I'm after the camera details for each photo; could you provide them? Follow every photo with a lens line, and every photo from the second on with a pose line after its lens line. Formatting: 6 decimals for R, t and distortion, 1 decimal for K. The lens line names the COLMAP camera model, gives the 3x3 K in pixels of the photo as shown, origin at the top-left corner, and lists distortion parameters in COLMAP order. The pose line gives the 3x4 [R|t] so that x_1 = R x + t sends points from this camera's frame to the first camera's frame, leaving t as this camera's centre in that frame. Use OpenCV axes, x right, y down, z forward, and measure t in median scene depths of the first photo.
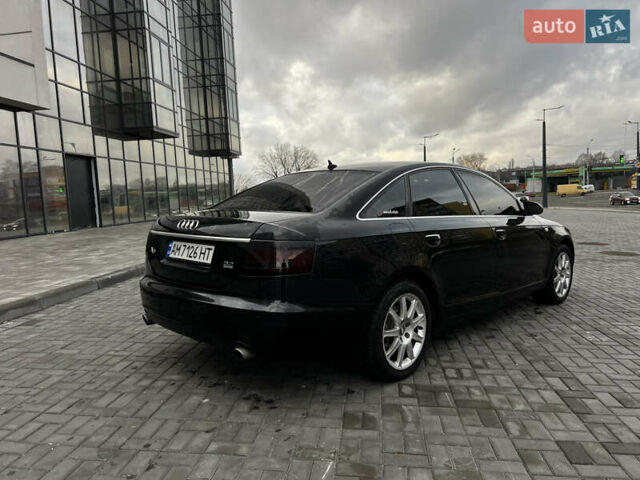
lens RADIAL K [[481.8, 0, 321.3], [0, 481.8, 192.5], [0, 0, 1]] dist [0.029525, -0.001229]
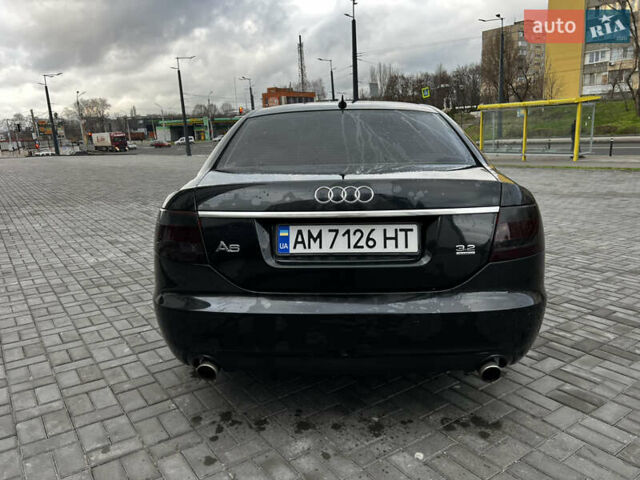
lens RADIAL K [[484.4, 0, 320.0], [0, 484.4, 240.0], [0, 0, 1]] dist [0.061874, -0.057566]
pose [[0.739839, -0.140862, 0.657873, -0.608714], [0.008568, 0.979730, 0.200141, 0.005856], [-0.672730, -0.142435, 0.726049, 0.536755]]
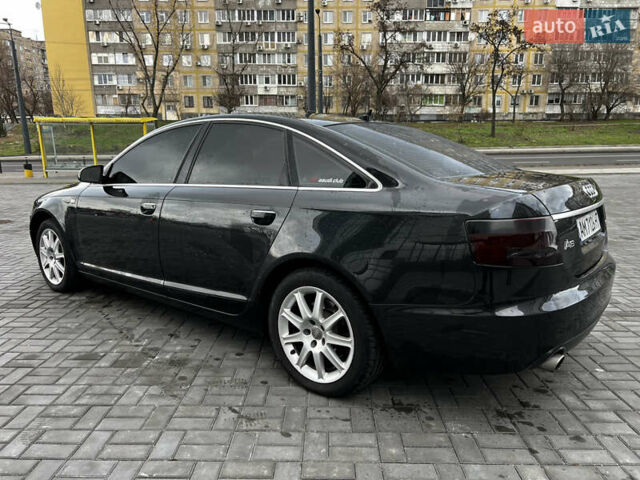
lens RADIAL K [[484.4, 0, 320.0], [0, 484.4, 240.0], [0, 0, 1]] dist [0.061874, -0.057566]
pose [[-0.095317, -0.172036, 0.980468, -0.886044], [0.004943, 0.984859, 0.173287, 0.013769], [-0.995435, 0.021364, -0.093024, 1.339440]]
